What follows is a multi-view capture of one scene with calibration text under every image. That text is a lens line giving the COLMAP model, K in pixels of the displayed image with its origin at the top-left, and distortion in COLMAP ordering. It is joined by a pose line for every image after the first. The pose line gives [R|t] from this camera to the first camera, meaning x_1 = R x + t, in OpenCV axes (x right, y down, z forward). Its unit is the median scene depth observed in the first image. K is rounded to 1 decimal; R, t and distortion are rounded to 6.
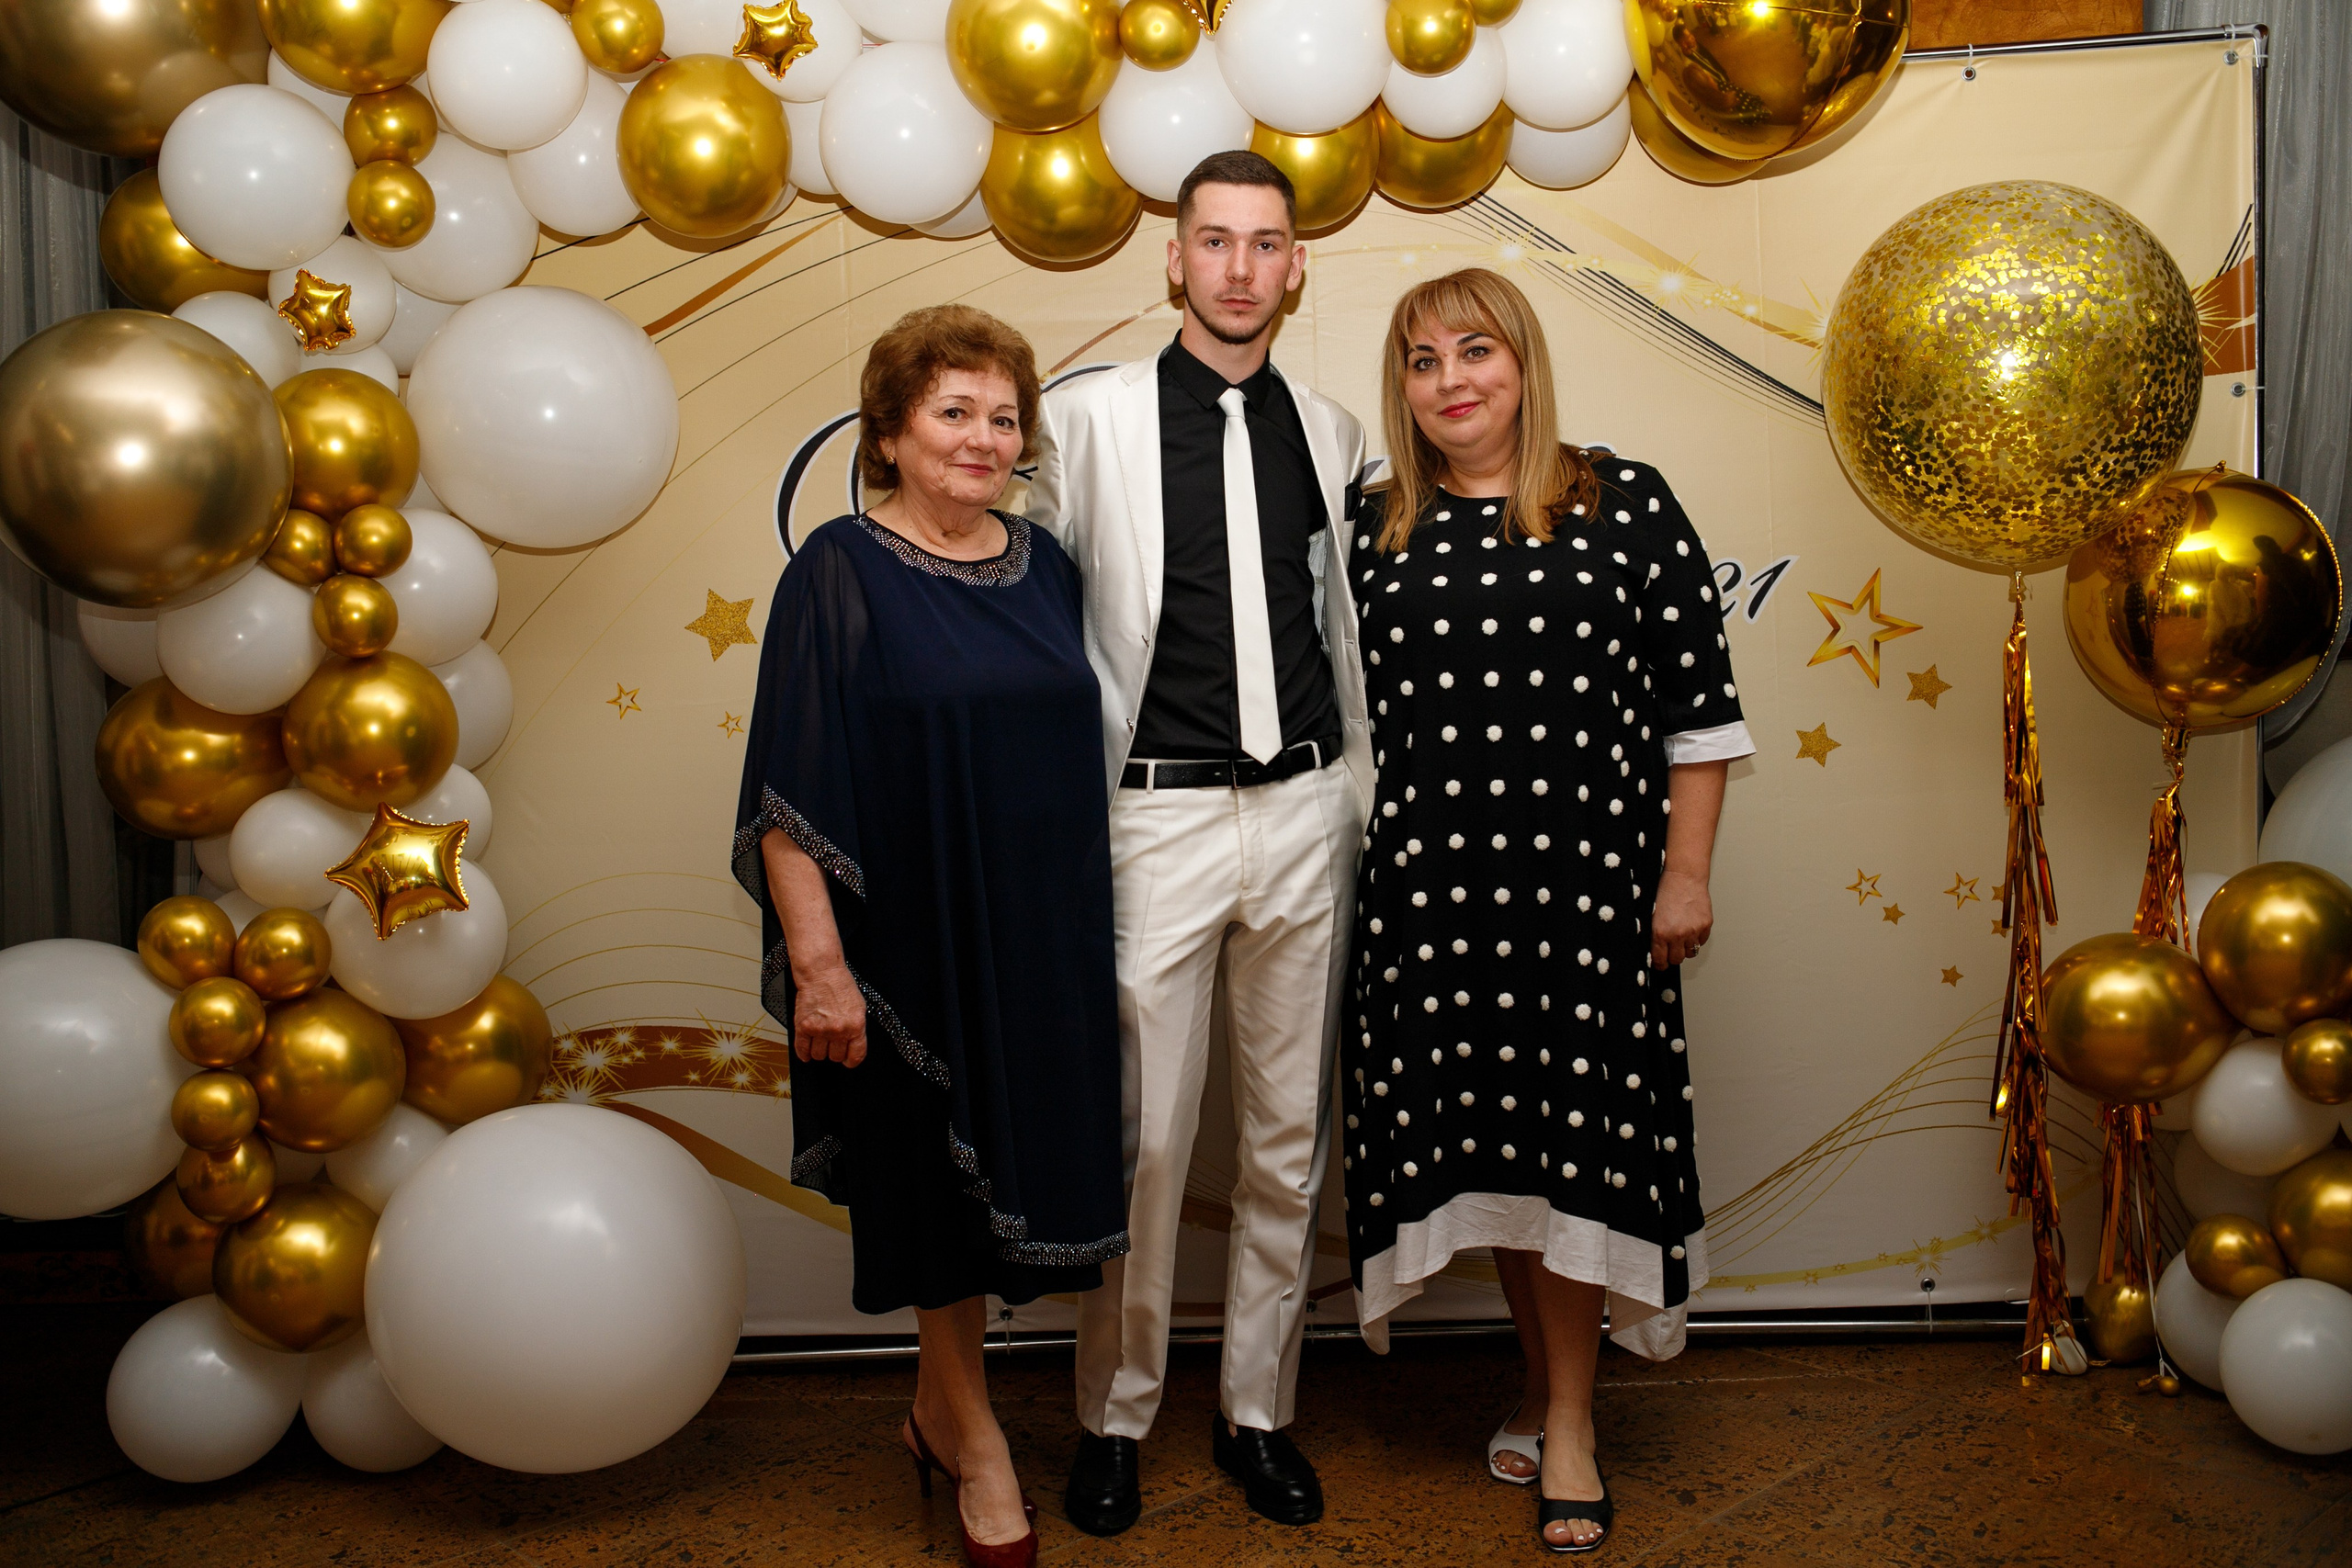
lens RADIAL K [[2312.5, 0, 1167.1], [0, 2312.5, 787.4], [0, 0, 1]] dist [-0.062018, 0.038687]
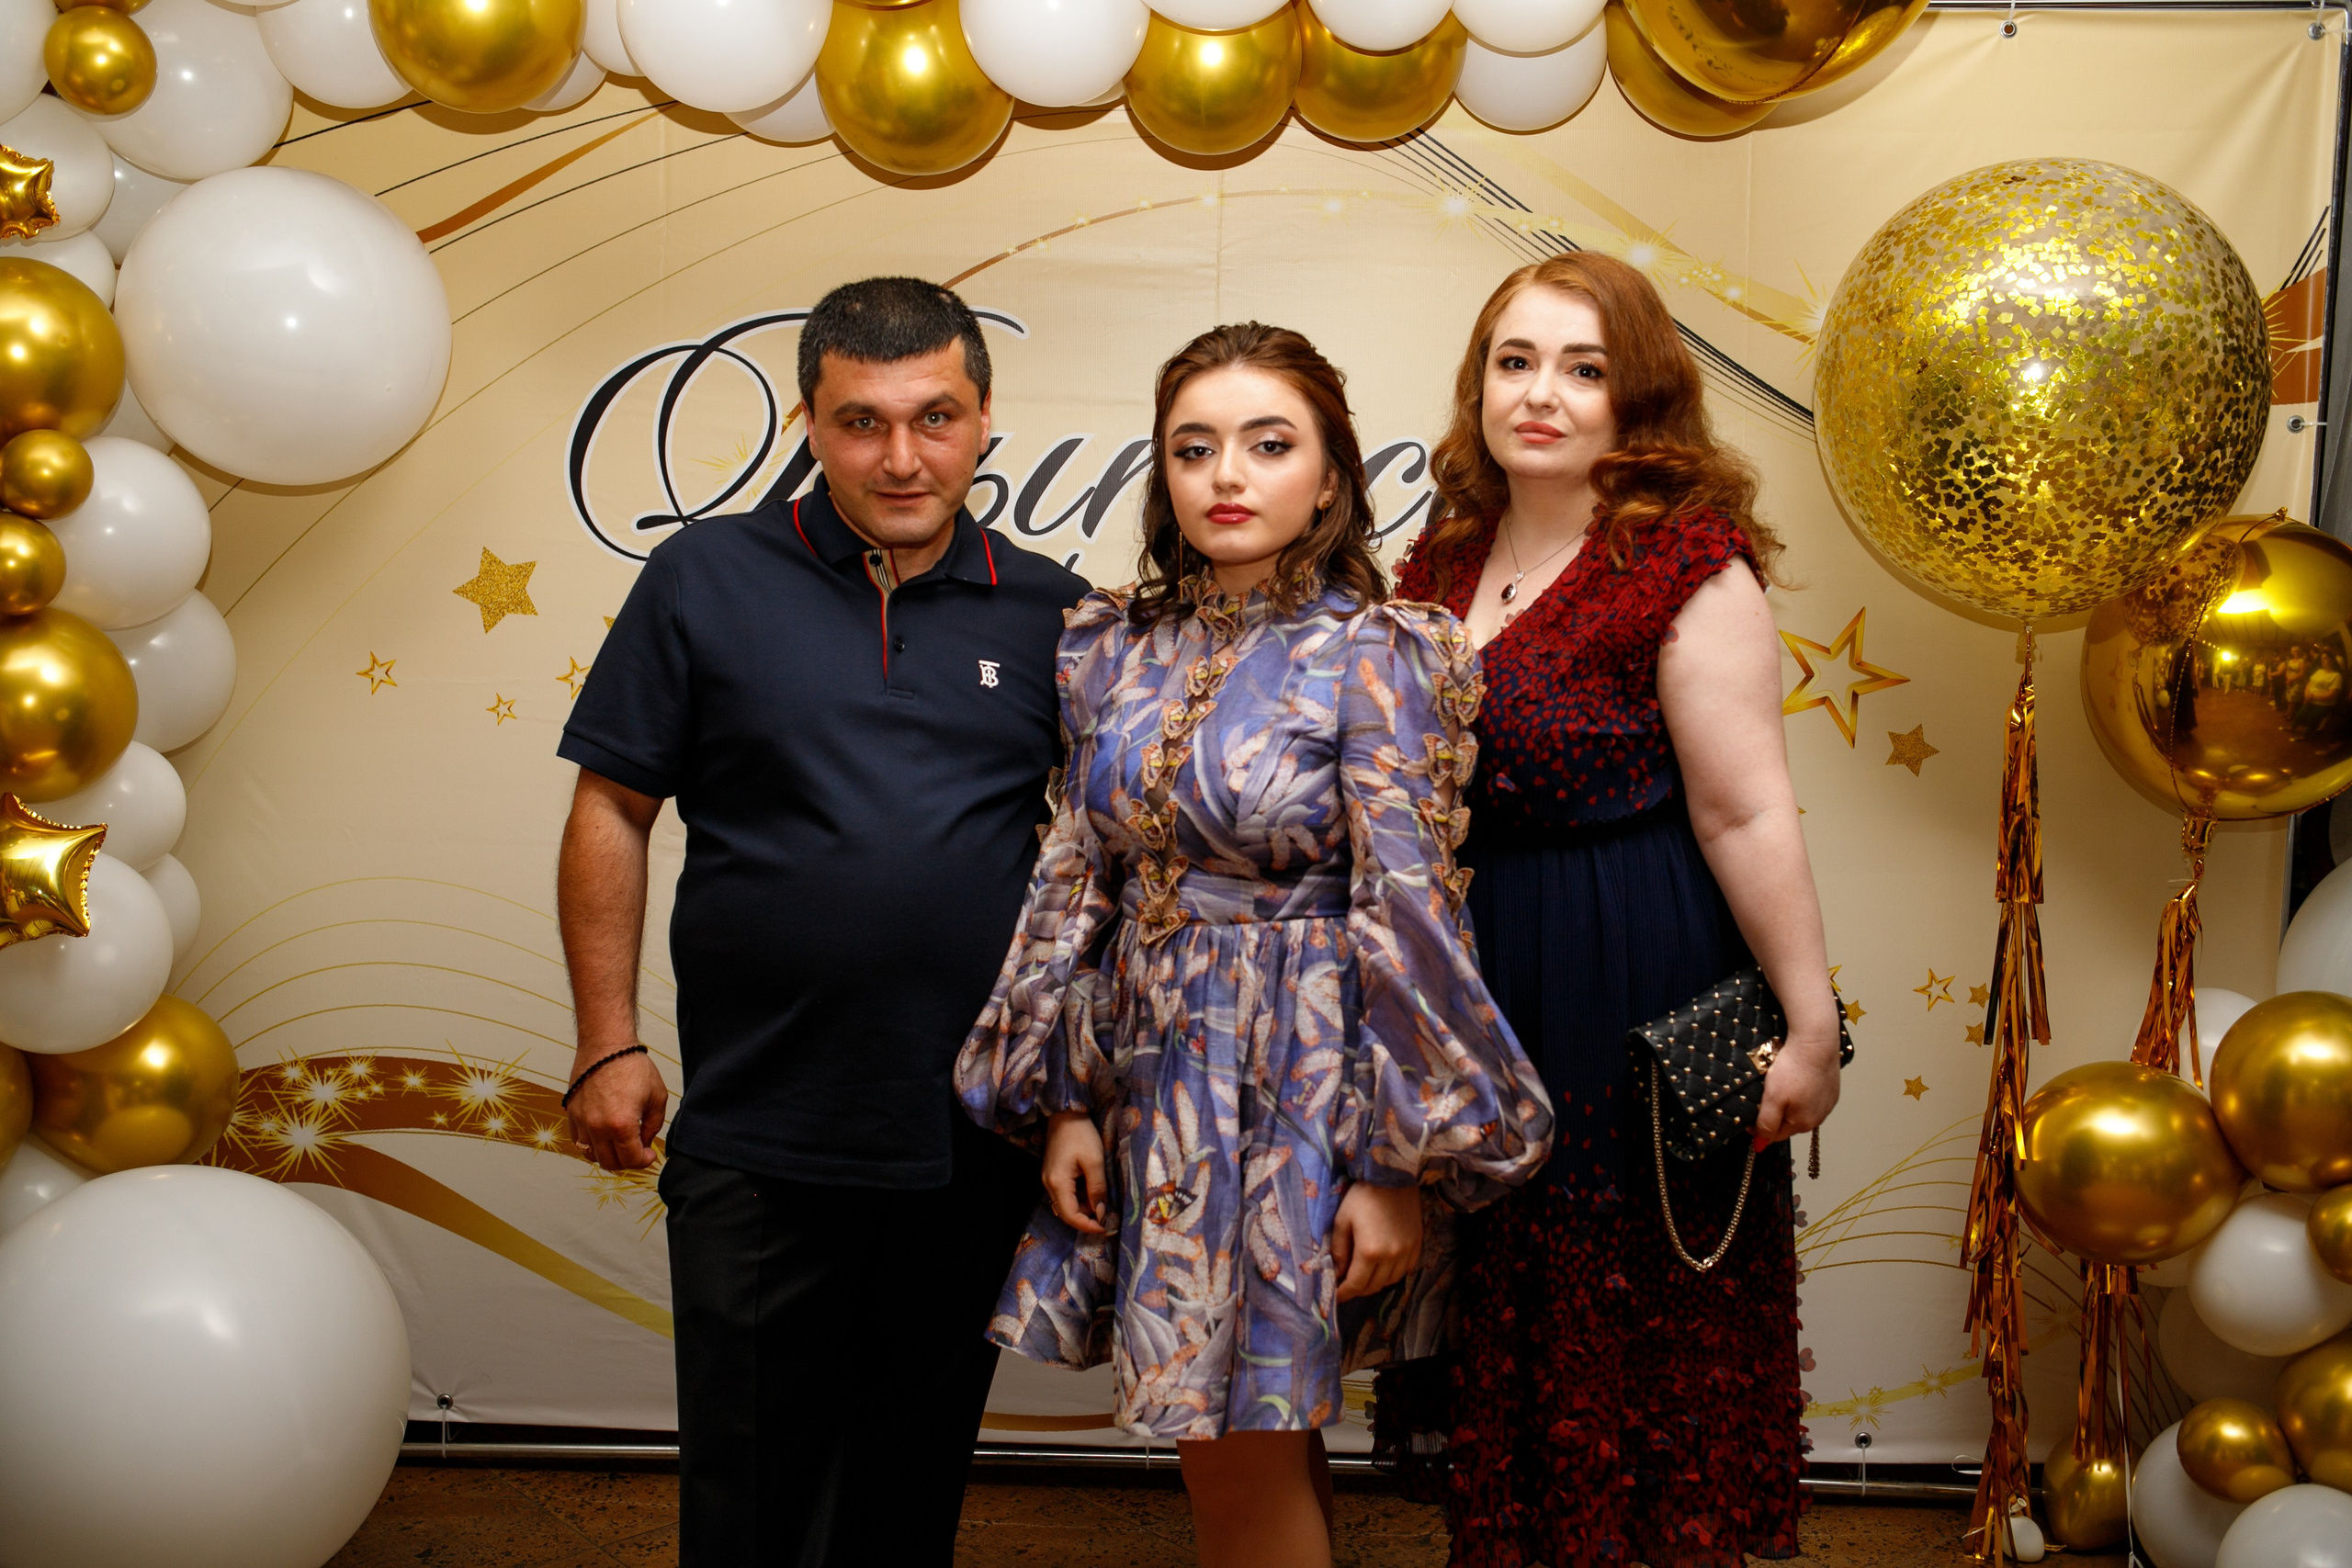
lens RADIAL K [[2287.0, 0, 1157.9], [0, 2287.0, 791.9], [0, 0, 1]] dist [-0.063940, 0.040301]
pose [[0.997908, 0.058207, 0.028131, 0.031289], [-0.058789, 0.998064, 0.020302, -0.030418], [-0.026895, -0.021913, 0.999398, 0.174639]]
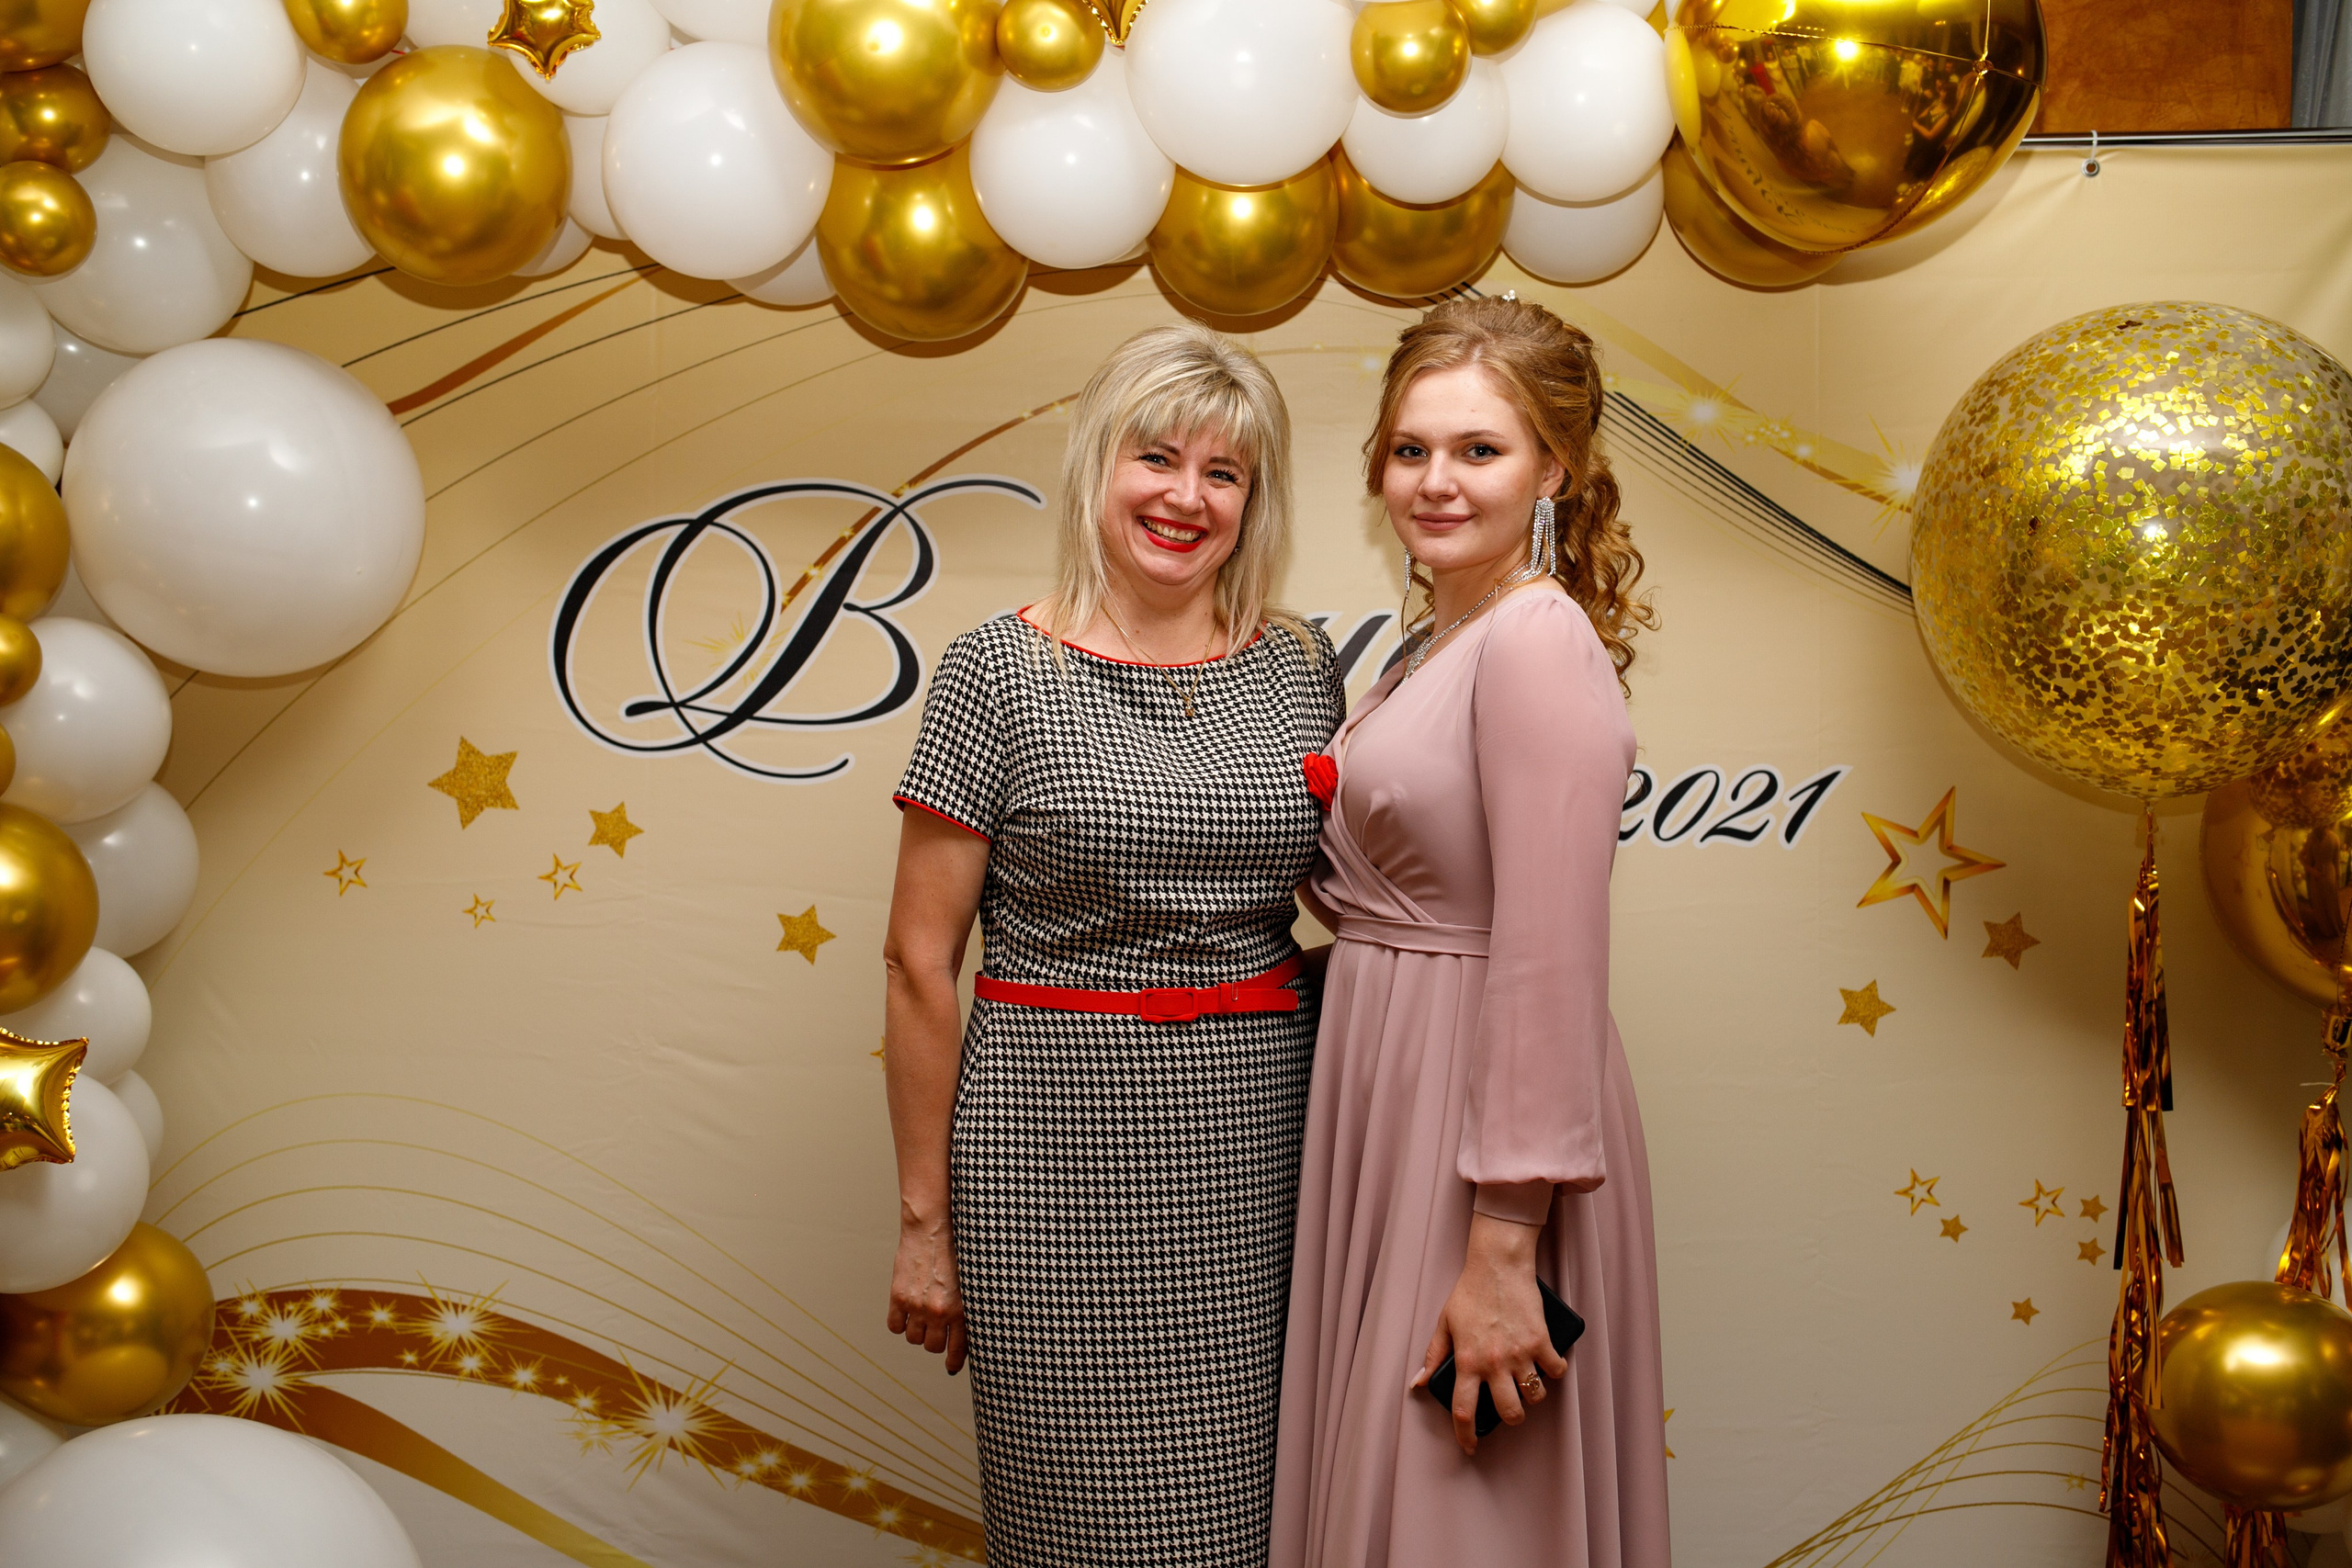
lens RADIAL K [[2307.3, 0, 1160.5], [0, 2307.3, 798.8], [0, 0, 1]] dist [-0.067155, 0.057675]
pose [[0.998650, 0.049875, 0.014483, 0.030440], [-0.049130, 0.997645, -0.047859, -0.042635], [-0.016836, 0.047083, 0.998749, 0.237078]]
